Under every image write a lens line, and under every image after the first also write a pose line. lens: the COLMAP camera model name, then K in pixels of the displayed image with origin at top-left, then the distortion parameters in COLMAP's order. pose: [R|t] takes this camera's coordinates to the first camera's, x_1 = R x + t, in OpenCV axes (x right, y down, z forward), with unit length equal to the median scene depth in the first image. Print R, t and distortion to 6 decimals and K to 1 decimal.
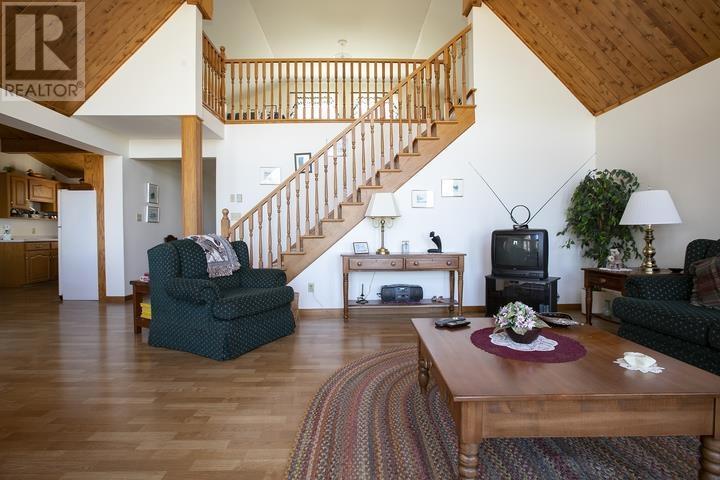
lens RADIAL K [[332.5, 0, 360.7], [0, 332.5, 239.7], [0, 0, 1]] dist [-0.031534, 0.007010]
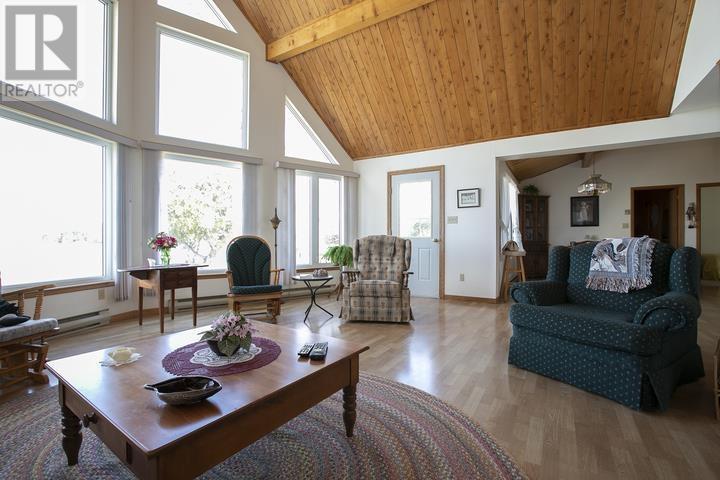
lens RADIAL K [[332.5, 0, 360.5], [0, 332.5, 237.6], [0, 0, 1]] dist [-0.031534, 0.007010]
pose [[-0.563224, 0.008899, -0.826256, 0.589172], [0.003581, 0.999959, 0.008329, -0.025518], [0.826297, 0.001733, -0.563232, 1.023726]]
